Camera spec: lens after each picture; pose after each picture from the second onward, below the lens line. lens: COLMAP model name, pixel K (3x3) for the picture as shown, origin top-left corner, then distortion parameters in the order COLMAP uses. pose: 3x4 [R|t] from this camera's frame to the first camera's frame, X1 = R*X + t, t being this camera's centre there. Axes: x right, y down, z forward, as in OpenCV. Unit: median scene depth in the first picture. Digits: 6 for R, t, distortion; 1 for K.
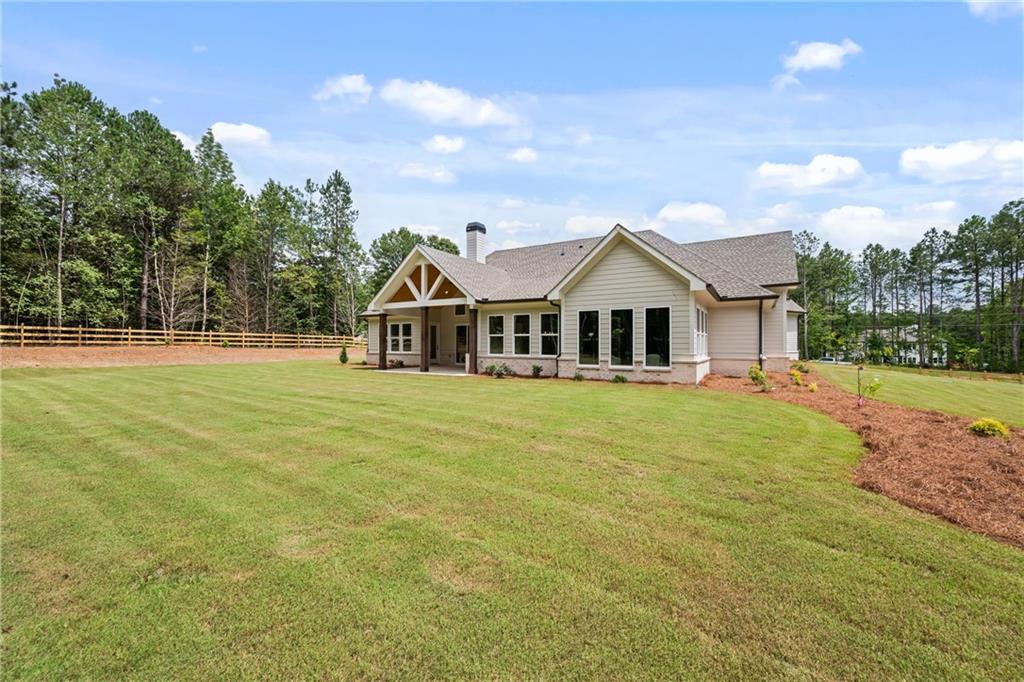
lens RADIAL K [[419.6, 0, 512.0], [0, 419.6, 341.0], [0, 0, 1]] dist [-0.055315, -0.000021]
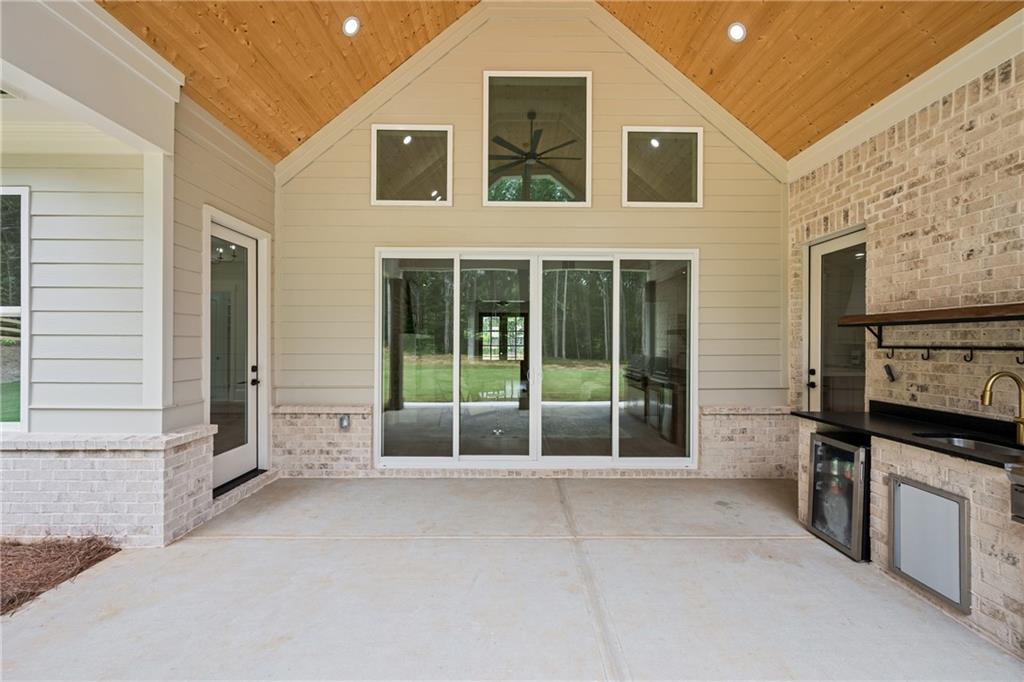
lens RADIAL K [[397.6, 0, 512.0], [0, 397.6, 341.0], [0, 0, 1]] dist [0.000332, 0.000055]
pose [[0.846925, 0.008964, 0.531638, -0.239332], [-0.010847, 0.999941, 0.000420, -0.000071], [-0.531602, -0.006122, 0.846972, 1.097094]]
